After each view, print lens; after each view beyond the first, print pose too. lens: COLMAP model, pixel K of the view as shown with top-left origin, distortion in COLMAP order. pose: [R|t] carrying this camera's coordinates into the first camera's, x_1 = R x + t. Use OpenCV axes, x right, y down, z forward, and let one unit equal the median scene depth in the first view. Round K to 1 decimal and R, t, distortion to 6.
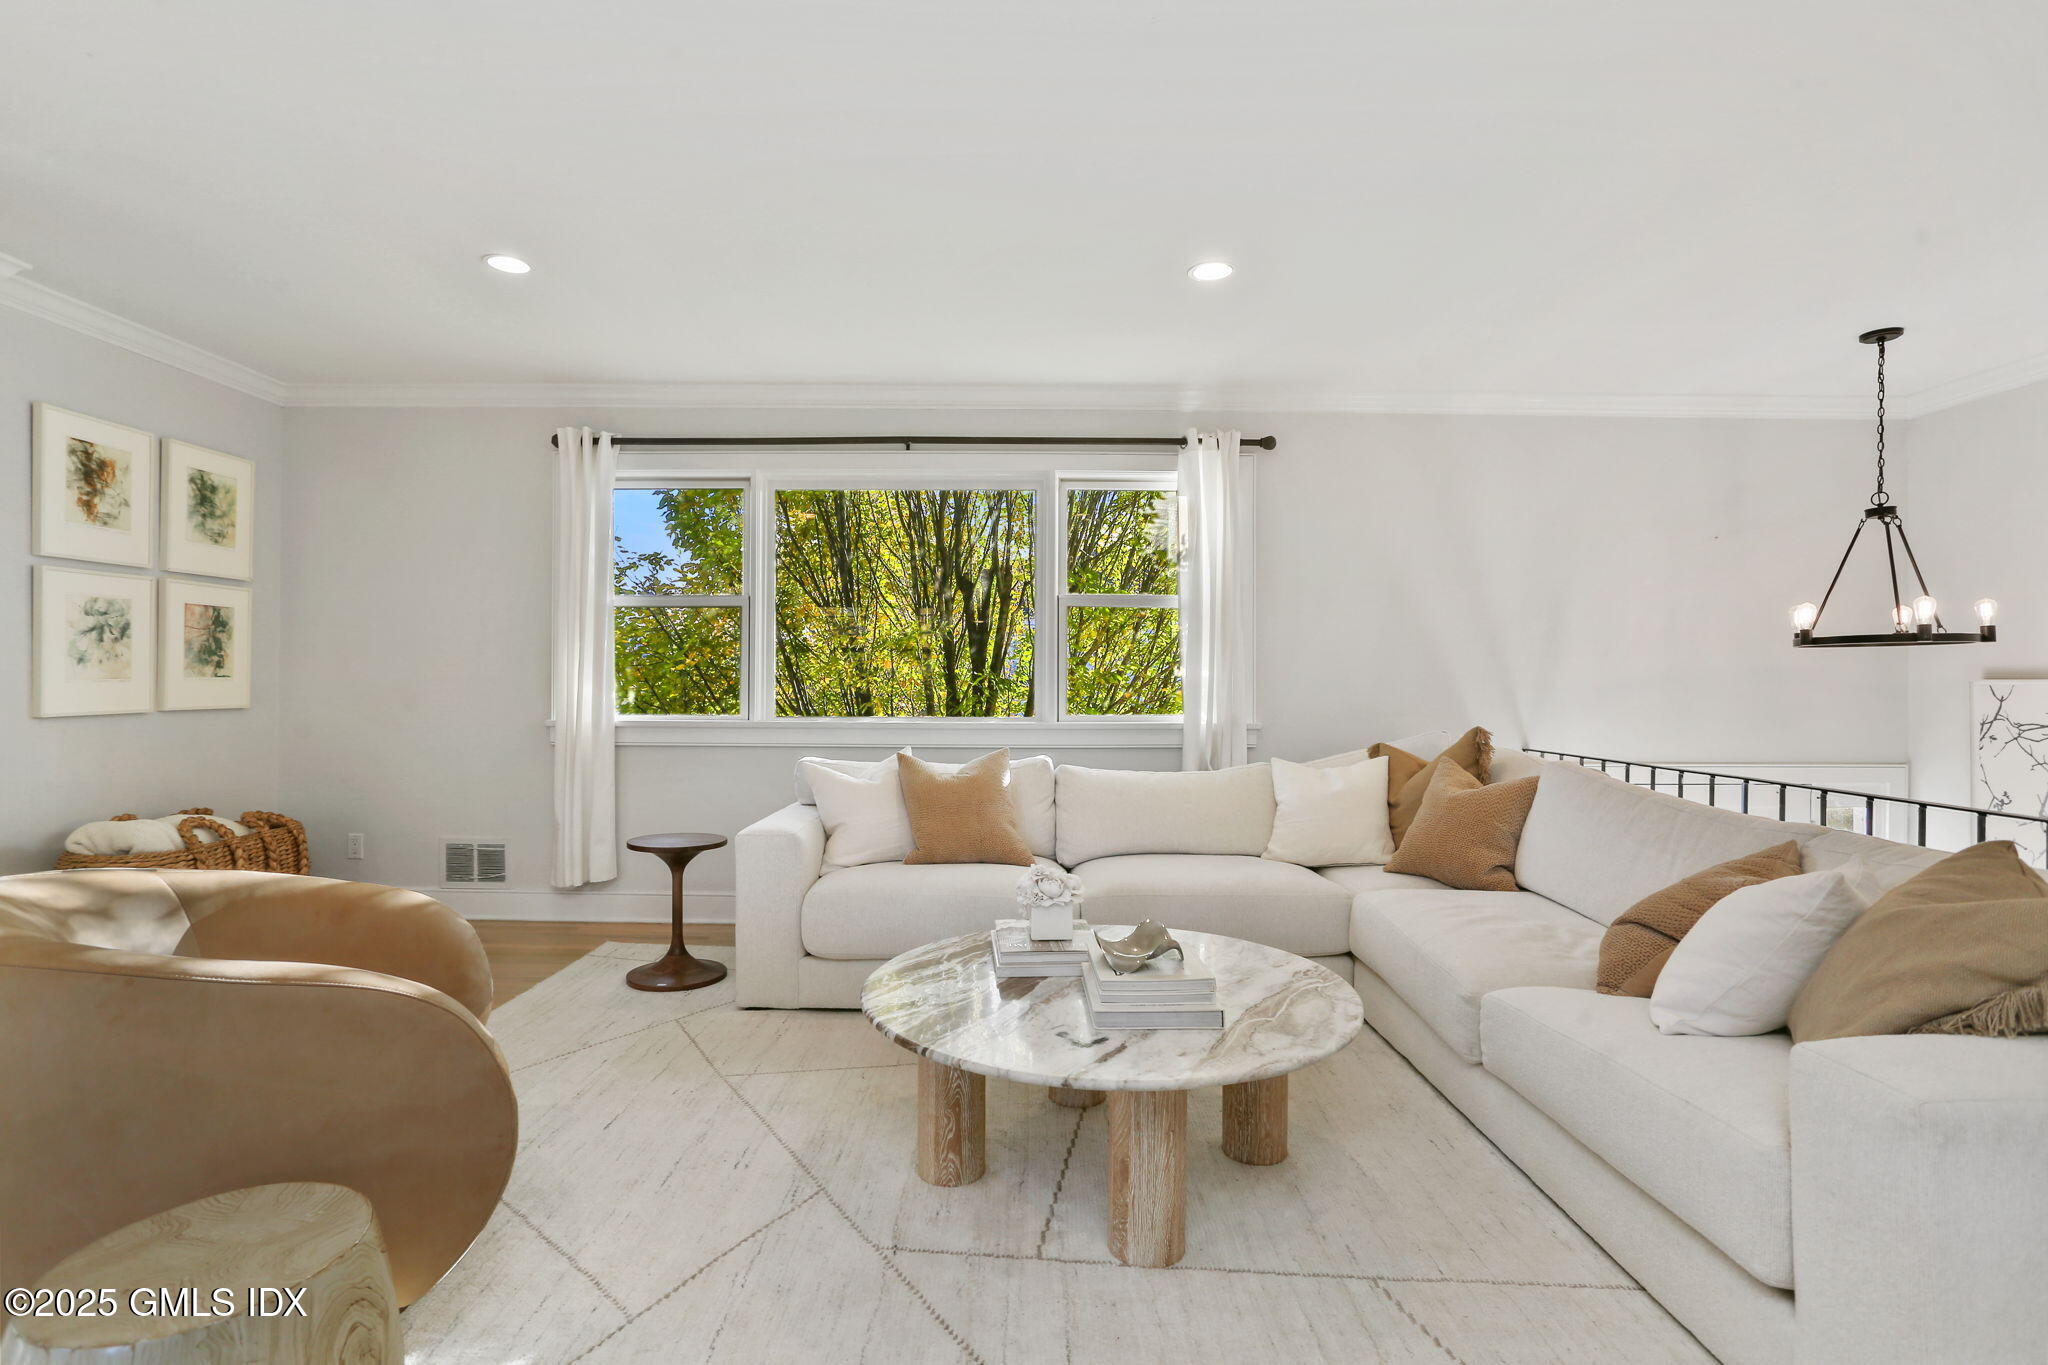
lens RADIAL K [[1013.5, 0, 1022.8], [0, 1013.5, 682.2], [0, 0, 1]] dist [-0.051673, 0.034794]
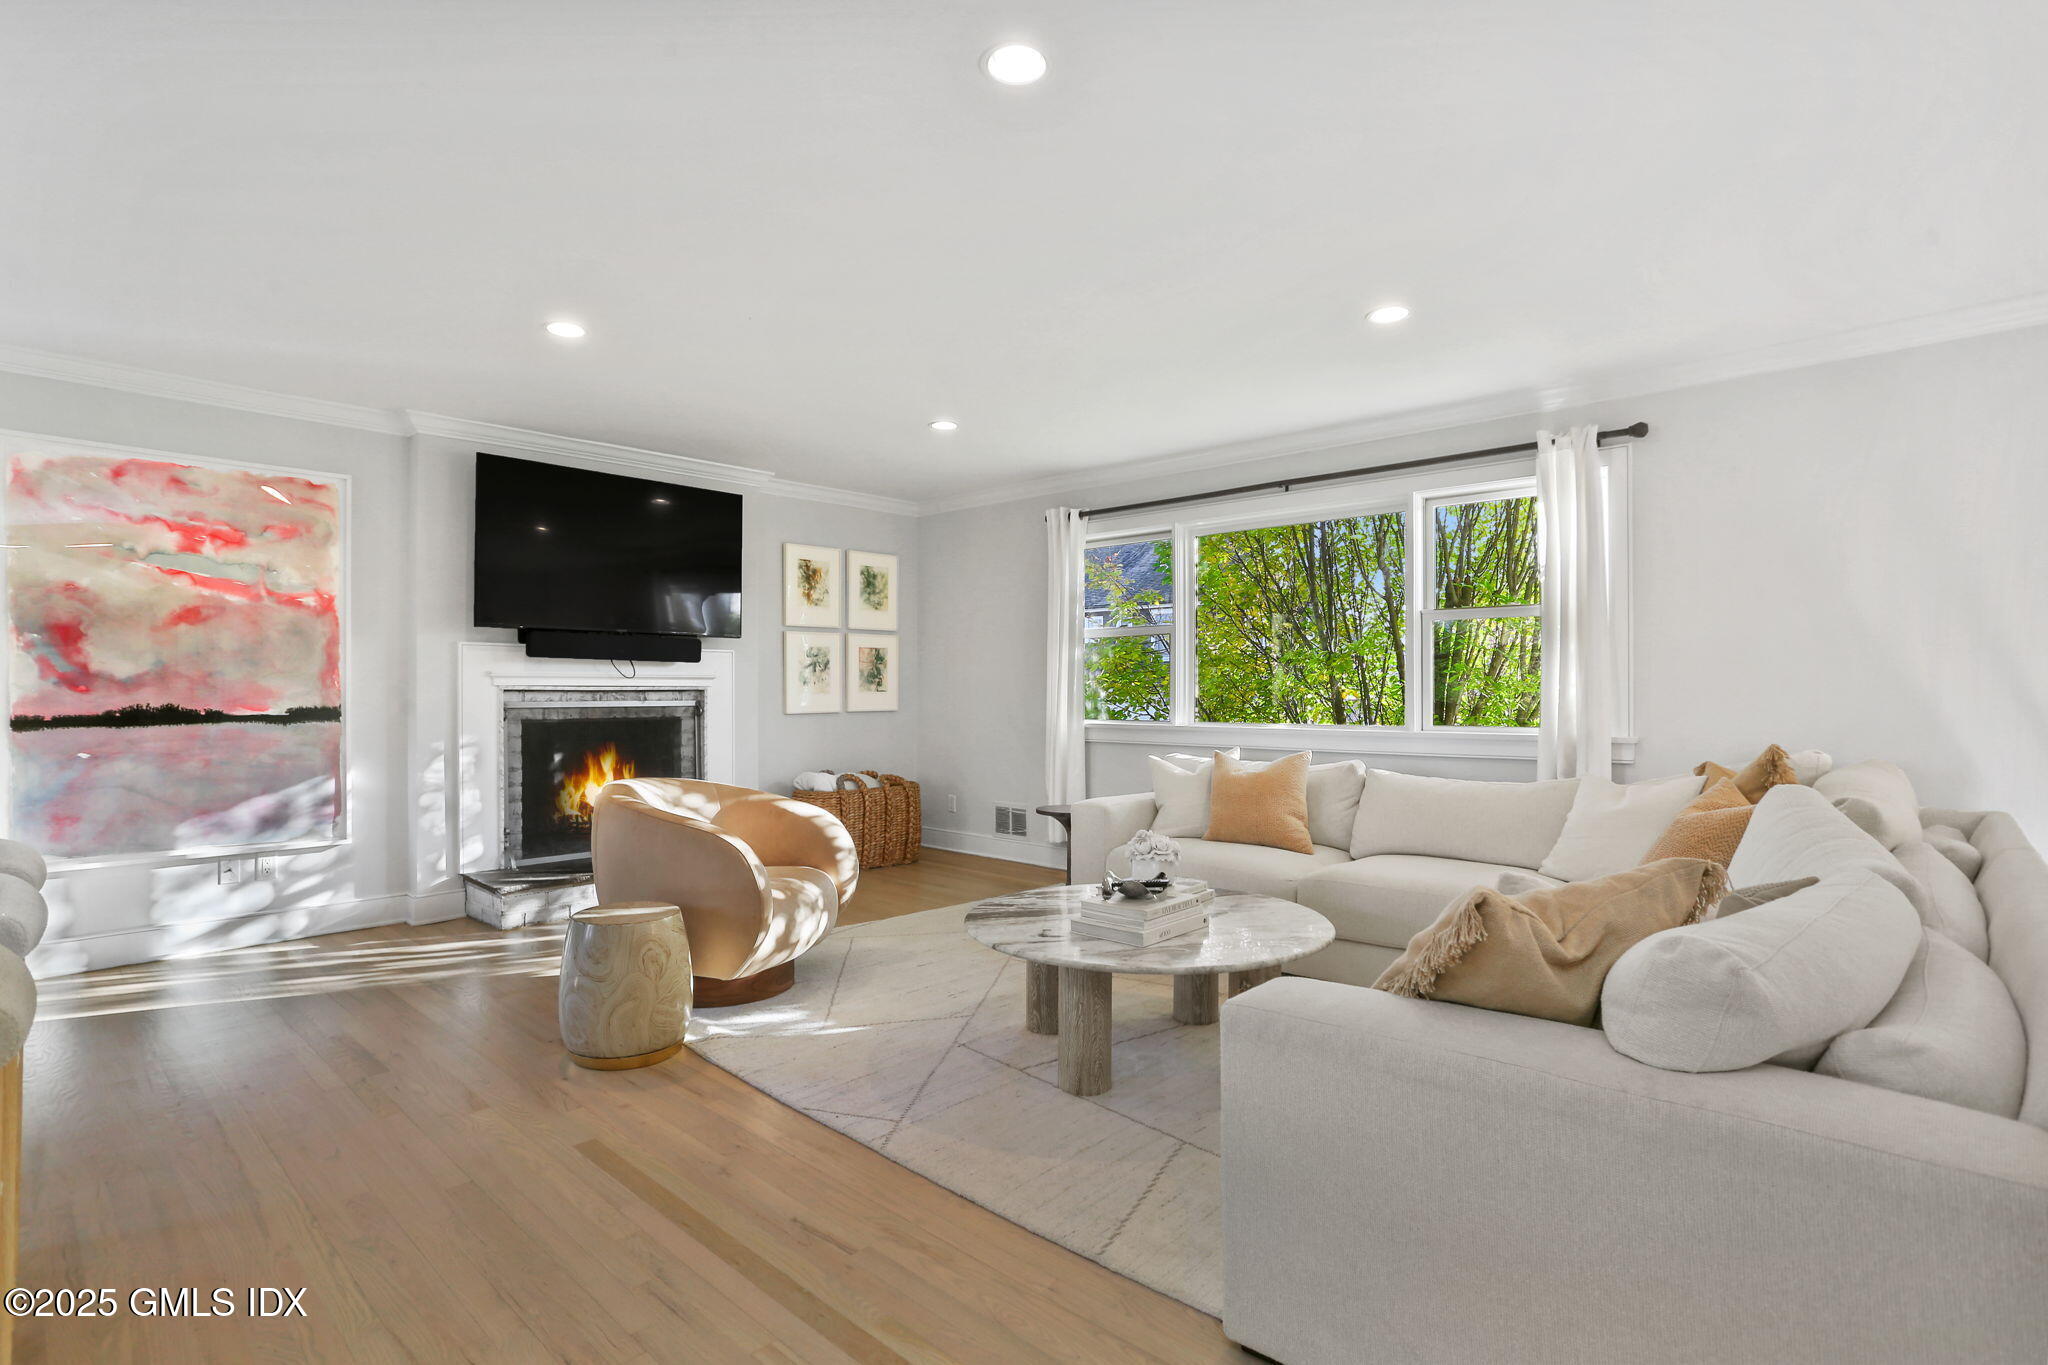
lens RADIAL K [[1068.9, 0, 1028.6], [0, 1068.9, 696.3], [0, 0, 1]] dist [-0.040744, 0.025611]
pose [[0.714536, -0.000261, -0.699598, 0.590785], [0.001161, 0.999999, 0.000812, 0.001389], [0.699598, -0.001393, 0.714536, -0.077074]]
